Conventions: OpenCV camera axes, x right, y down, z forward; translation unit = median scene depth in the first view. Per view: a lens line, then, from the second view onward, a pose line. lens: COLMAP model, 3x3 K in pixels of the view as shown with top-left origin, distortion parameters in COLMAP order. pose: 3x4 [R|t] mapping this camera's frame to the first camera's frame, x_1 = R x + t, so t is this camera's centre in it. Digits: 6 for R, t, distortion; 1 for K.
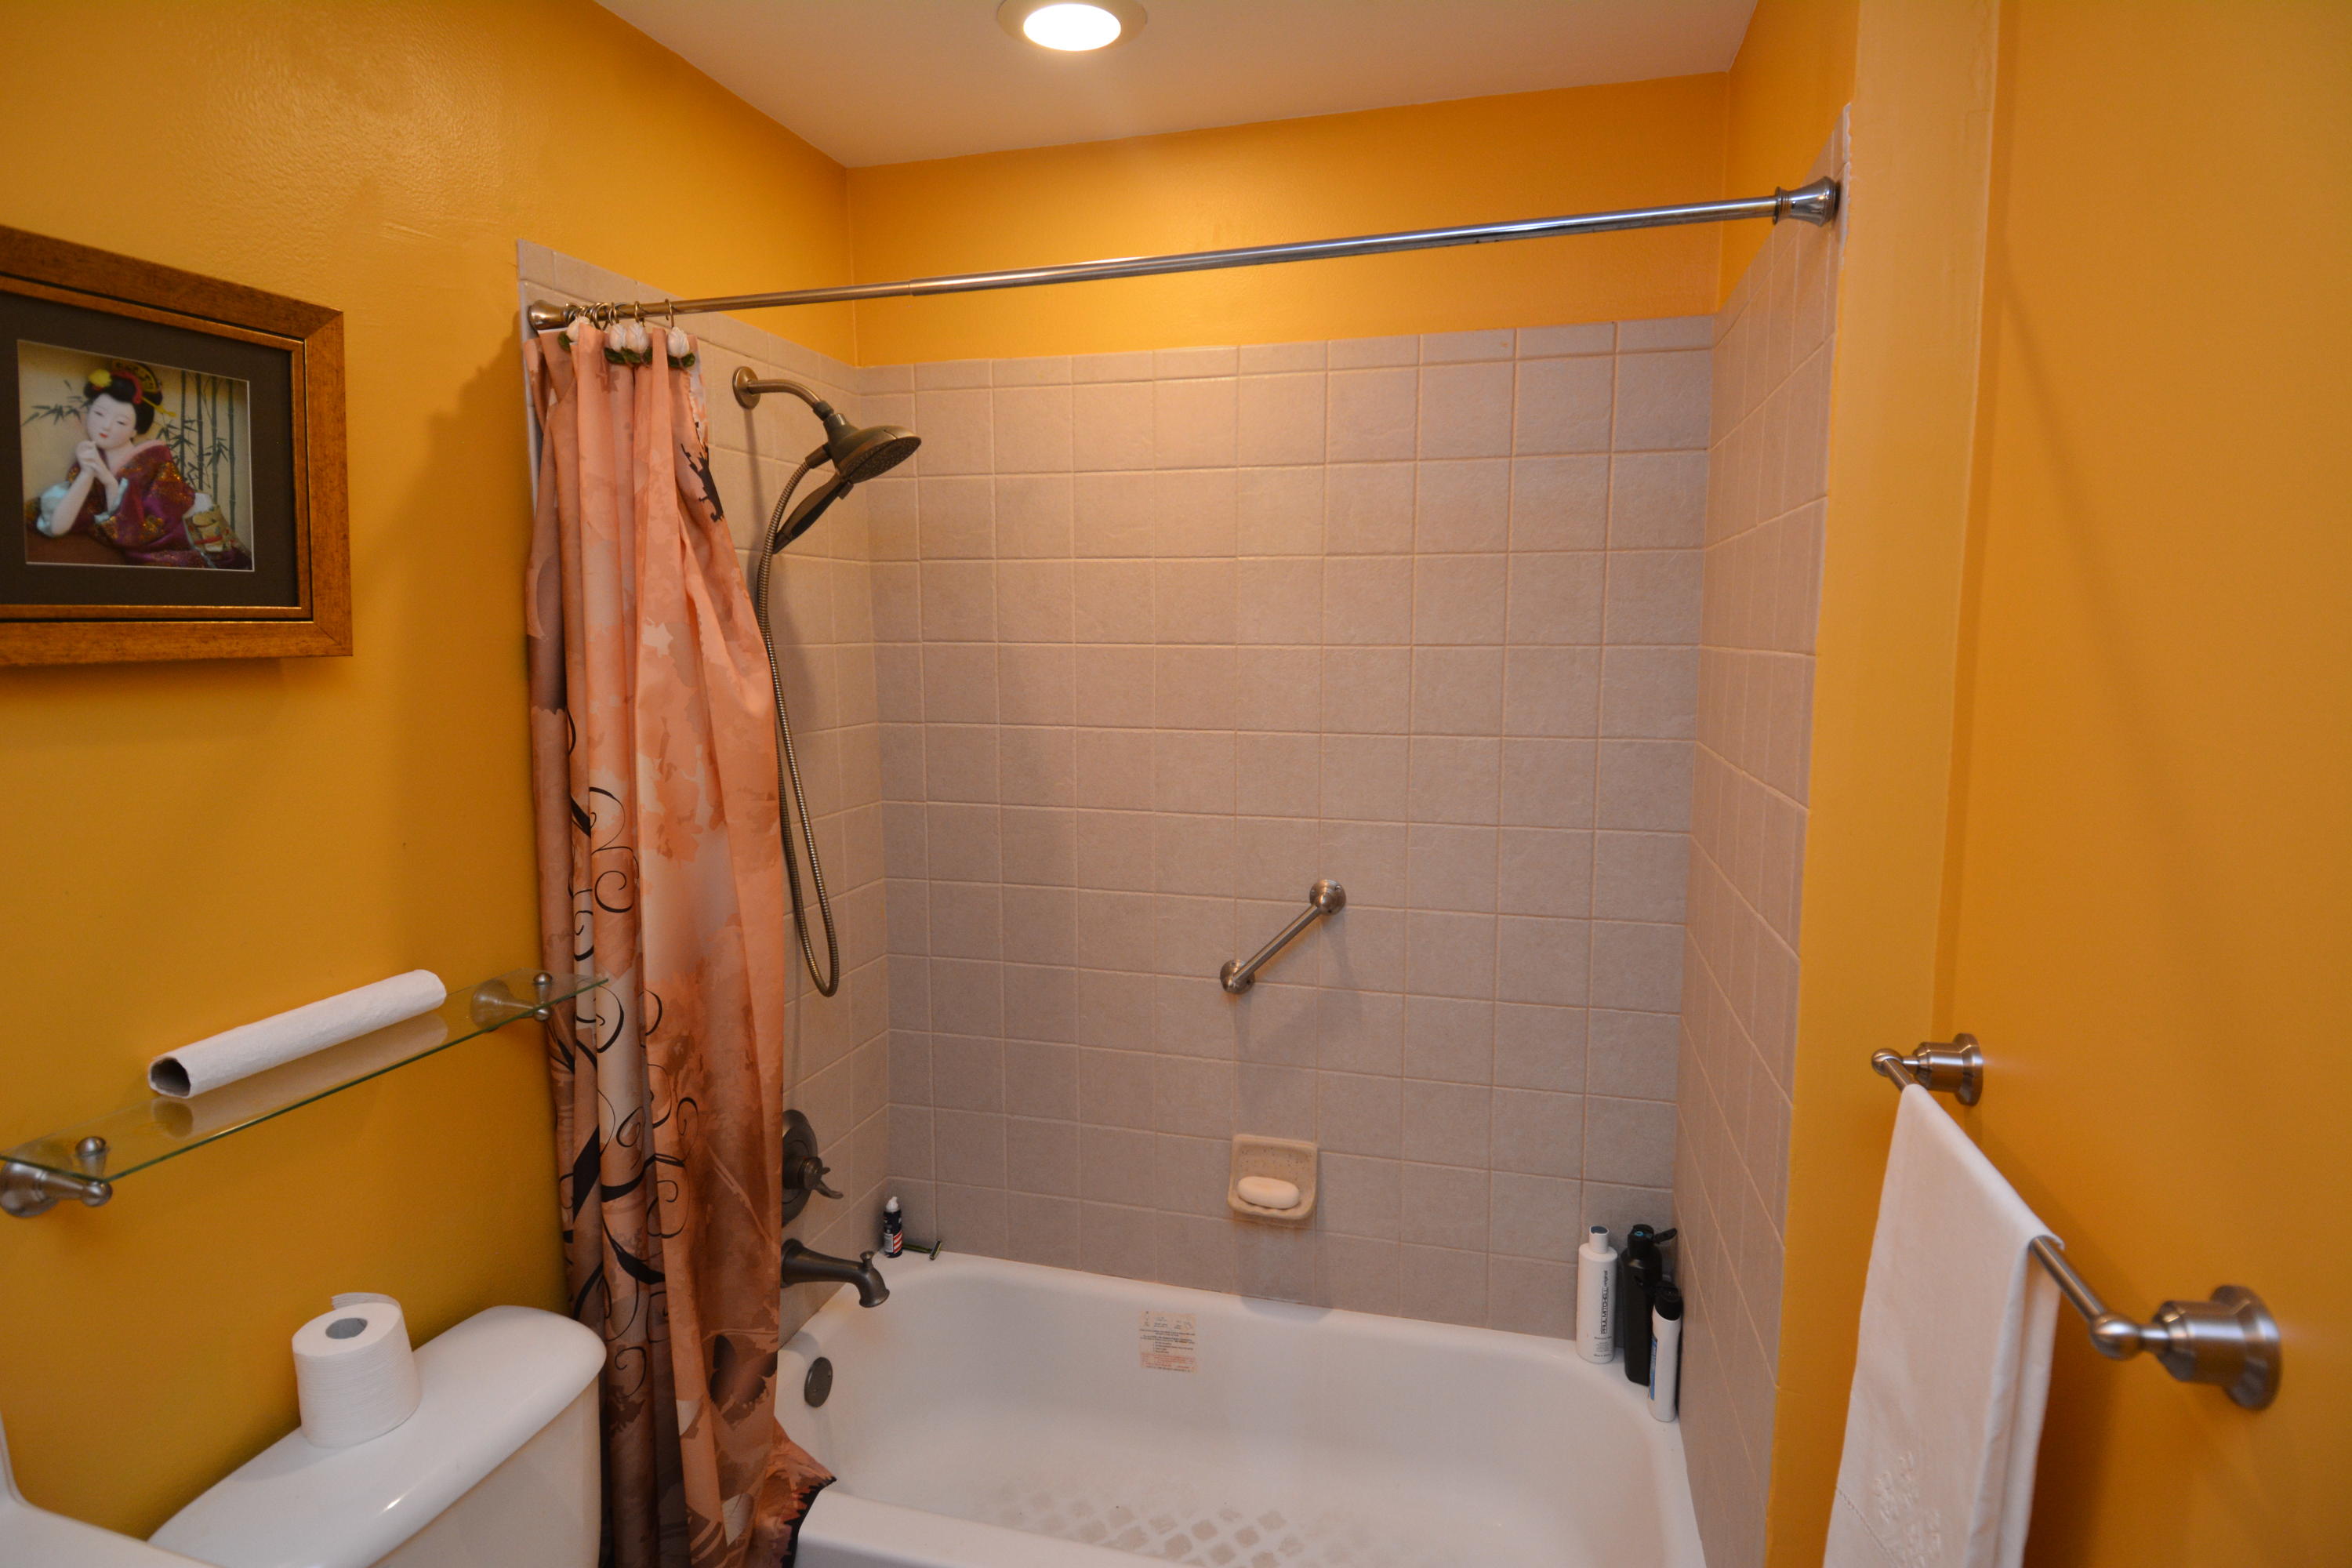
lens RADIAL K [[1223.7, 0, 1184.5], [0, 1223.7, 779.8], [0, 0, 1]] dist [0.034496, -0.032707]
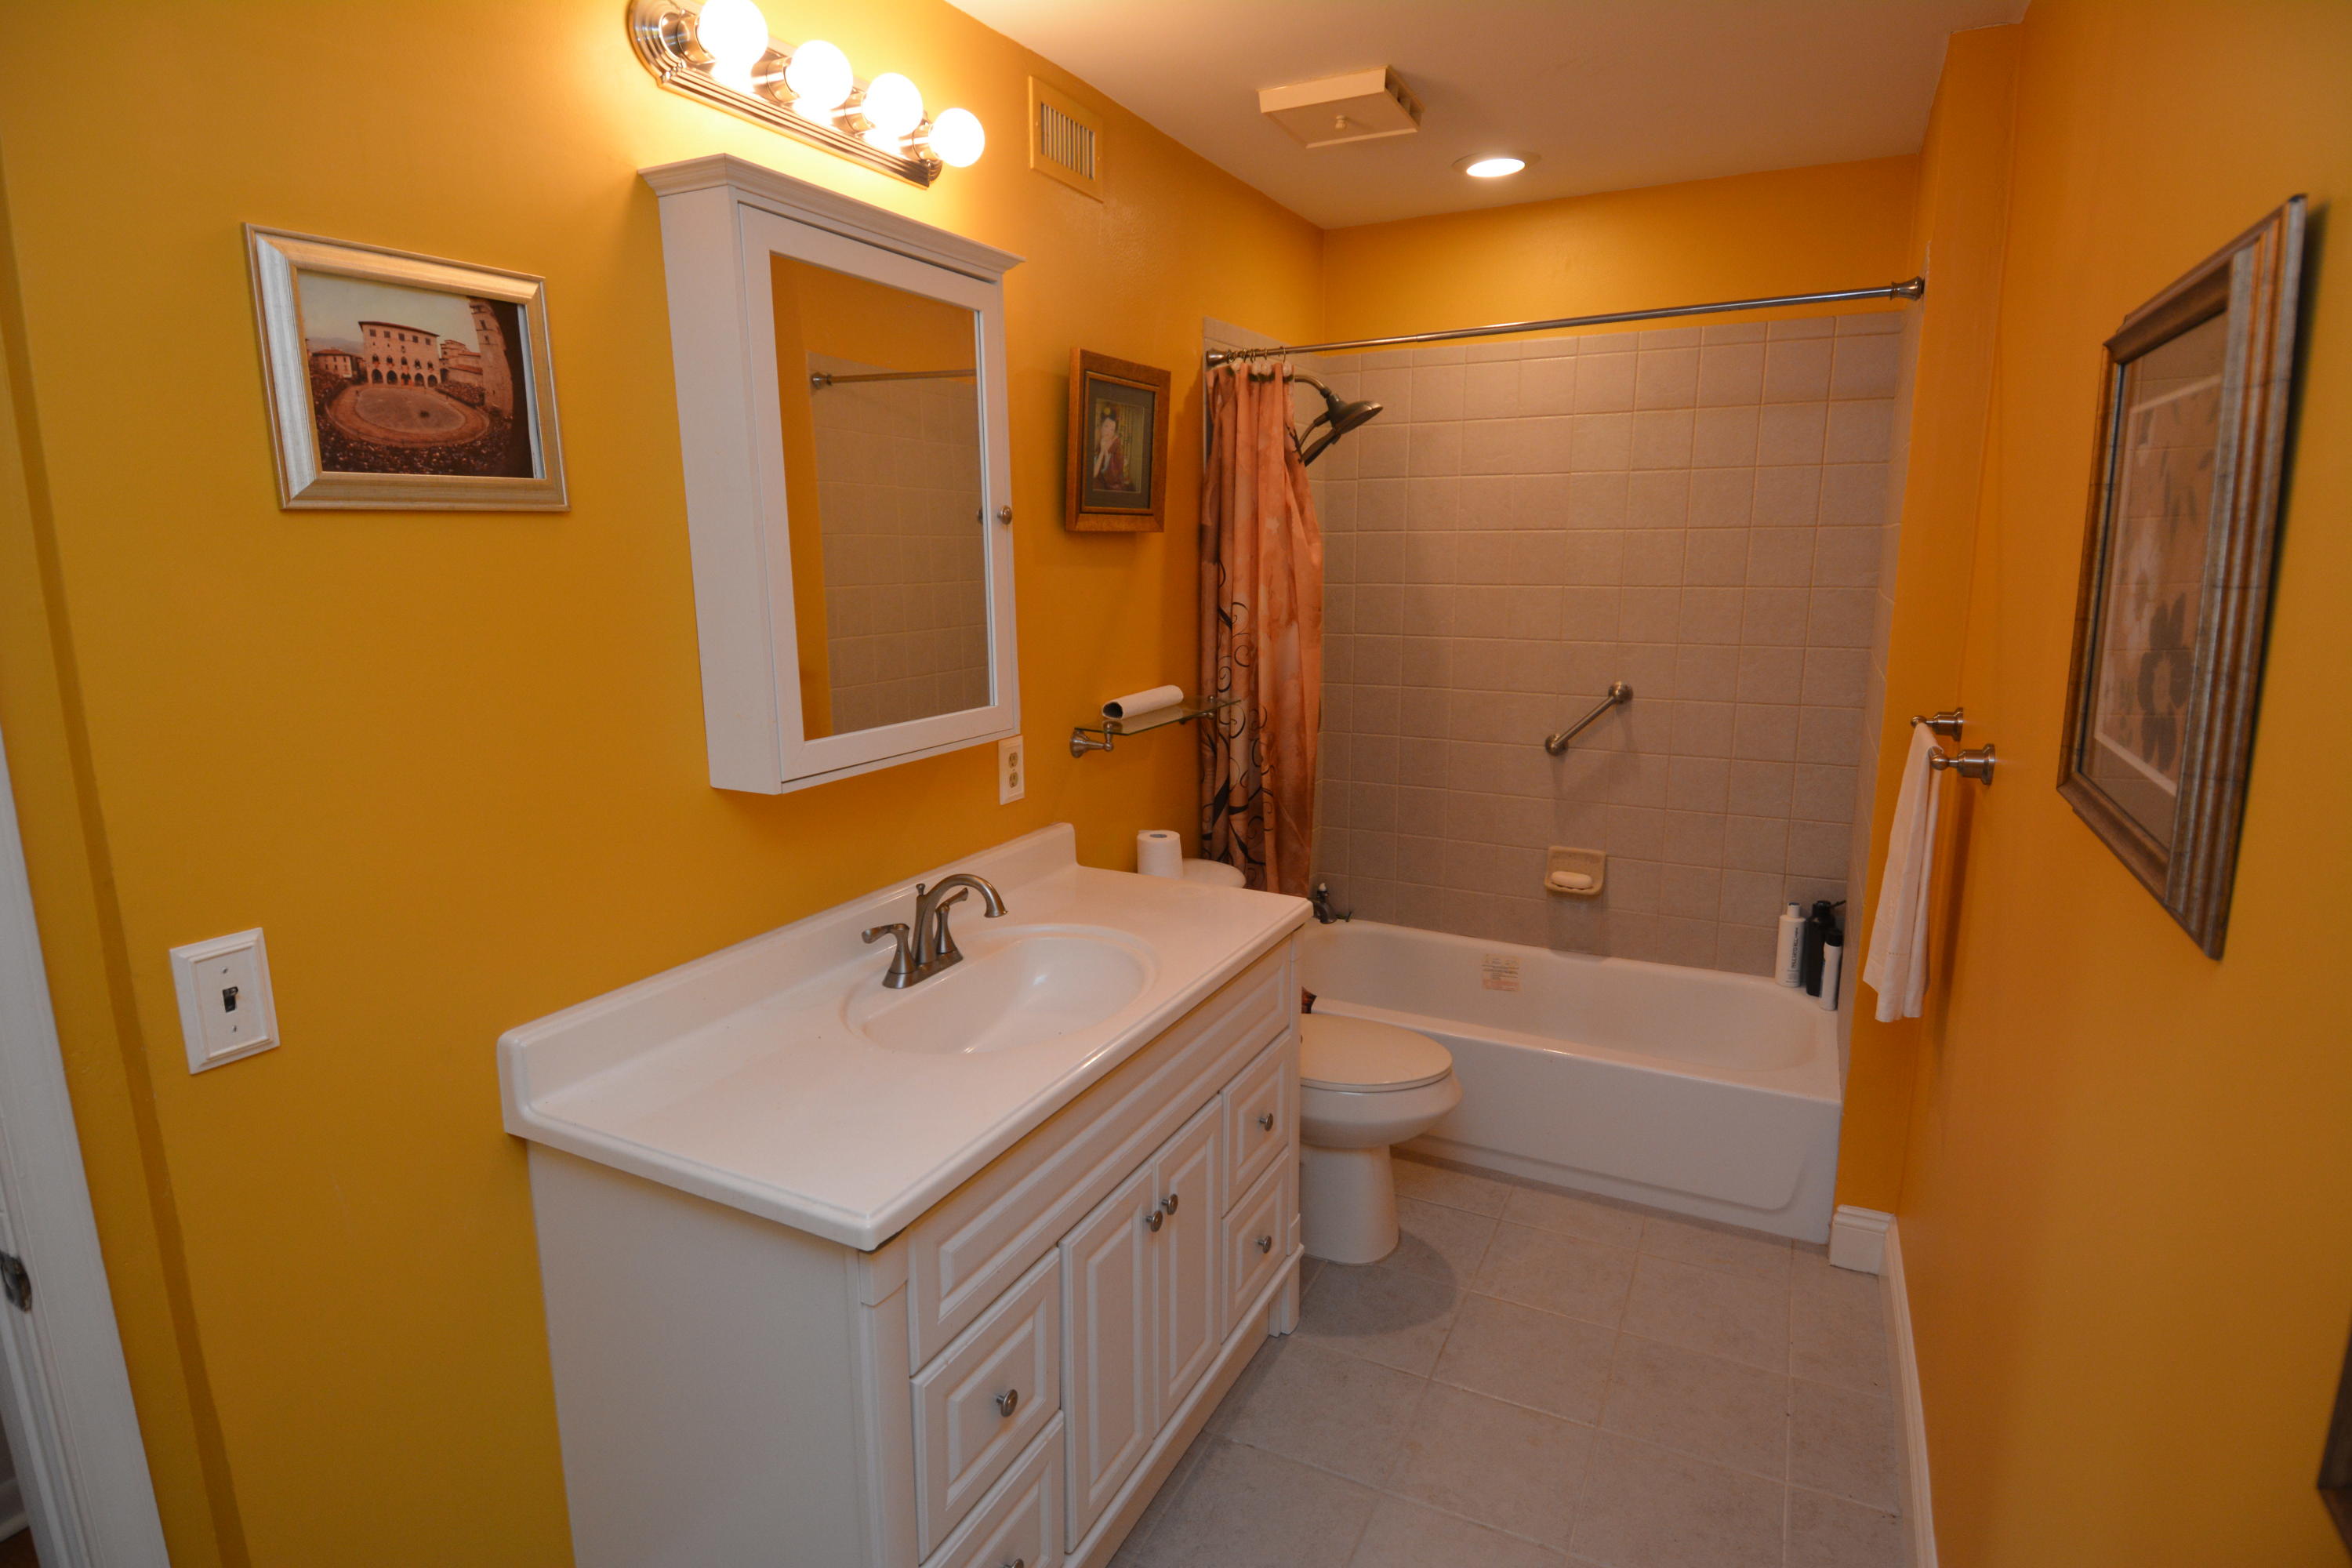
lens RADIAL K [[1223.7, 0, 1176.8], [0, 1223.7, 786.2], [0, 0, 1]] dist [0.034496, -0.032707]
pose [[0.977789, 0.034271, -0.206770, -0.124072], [-0.018640, 0.996851, 0.077072, 0.118951], [0.208760, -0.071506, 0.975349, -0.751355]]
